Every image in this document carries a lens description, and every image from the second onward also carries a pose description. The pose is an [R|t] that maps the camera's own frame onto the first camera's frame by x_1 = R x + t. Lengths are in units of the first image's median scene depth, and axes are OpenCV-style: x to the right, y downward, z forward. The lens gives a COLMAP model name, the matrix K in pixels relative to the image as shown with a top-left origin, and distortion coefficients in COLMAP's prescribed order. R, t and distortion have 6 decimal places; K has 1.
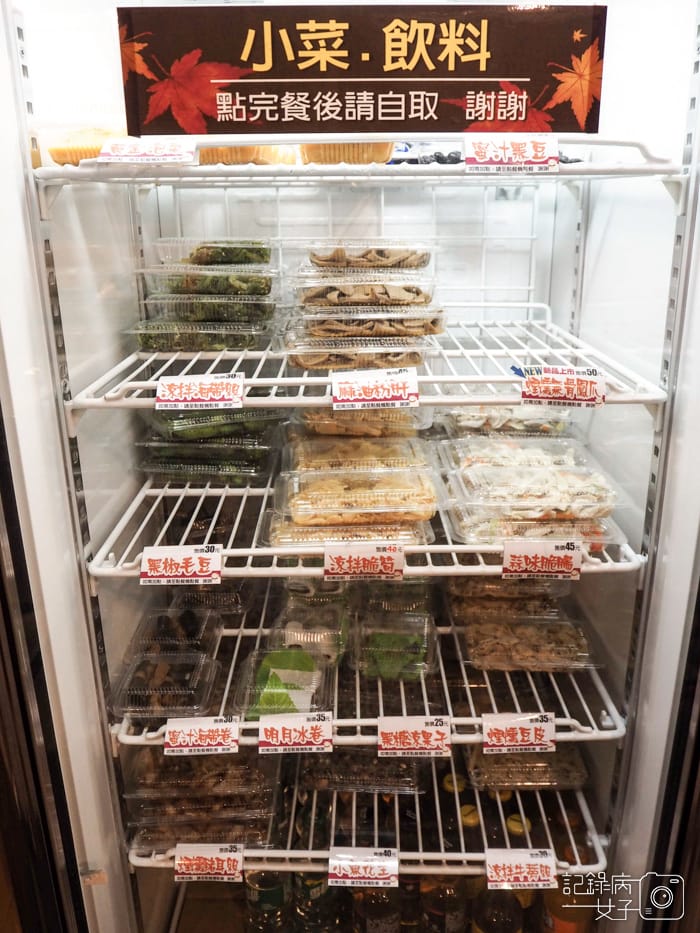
lens RADIAL K [[811.7, 0, 350.0], [0, 811.7, 466.5], [0, 0, 1]] dist [-0.036826, 0.004543]
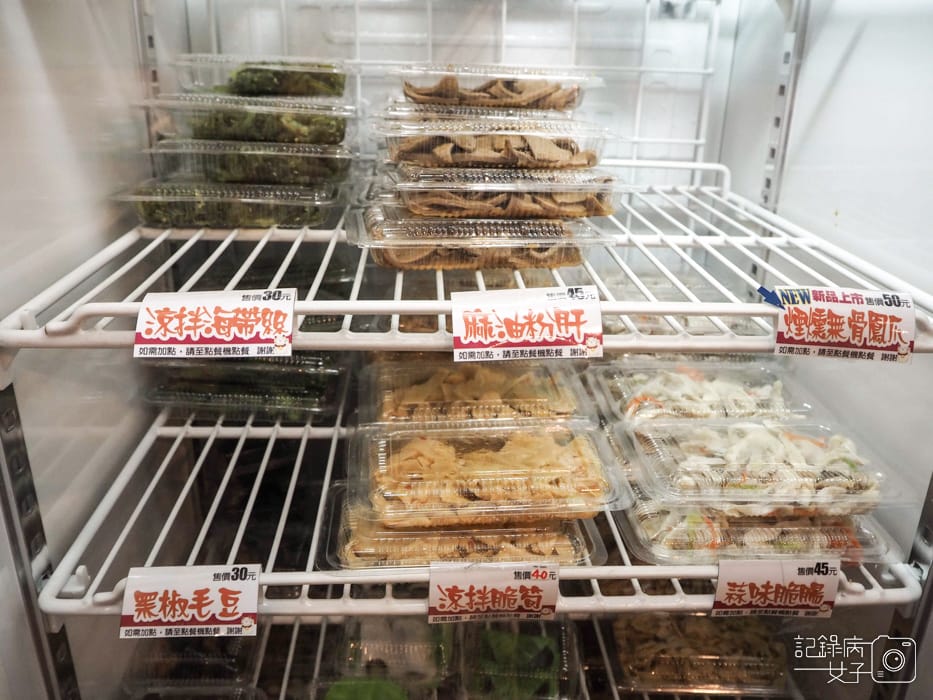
lens RADIAL K [[811.7, 0, 466.5], [0, 811.7, 350.0], [0, 0, 1]] dist [-0.036826, 0.004543]
pose [[0.998395, 0.013976, 0.054890, -0.036233], [-0.016837, 0.998504, 0.052015, -0.090359], [-0.054081, -0.052856, 0.997137, 0.367750]]
